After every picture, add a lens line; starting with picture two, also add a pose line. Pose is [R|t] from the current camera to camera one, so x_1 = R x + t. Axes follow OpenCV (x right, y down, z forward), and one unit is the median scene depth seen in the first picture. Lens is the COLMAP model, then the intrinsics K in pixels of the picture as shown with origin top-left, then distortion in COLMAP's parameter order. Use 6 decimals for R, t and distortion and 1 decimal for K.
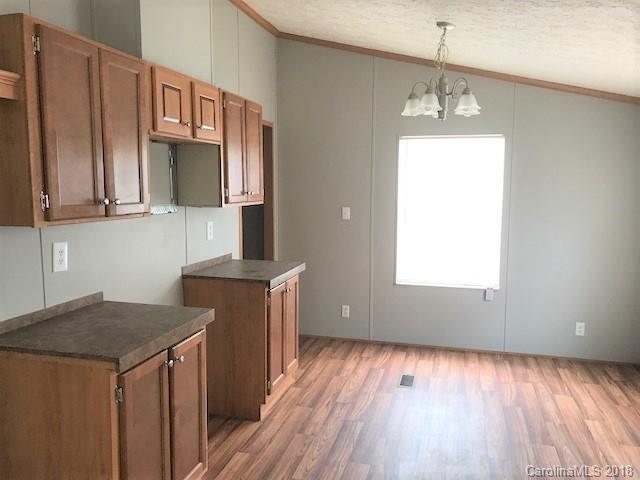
lens RADIAL K [[524.2, 0, 318.6], [0, 524.2, 234.5], [0, 0, 1]] dist [0.009702, -0.005659]
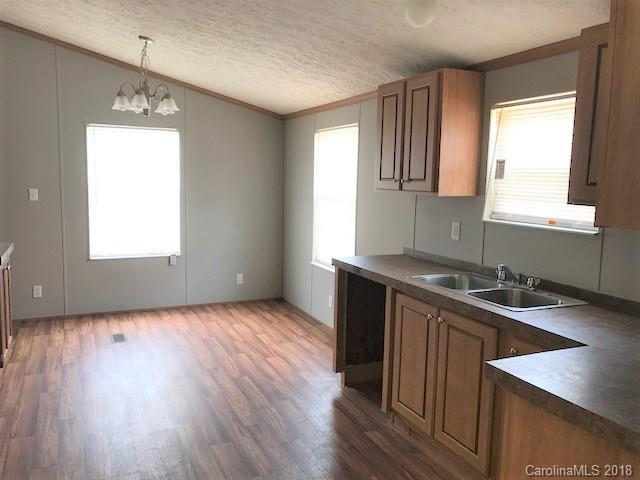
lens RADIAL K [[524.2, 0, 318.6], [0, 524.2, 234.5], [0, 0, 1]] dist [0.009702, -0.005659]
pose [[0.760072, -0.061589, 0.646914, -0.230309], [0.046178, 0.998101, 0.040768, 0.023072], [-0.648196, -0.001114, 0.761472, -0.169315]]
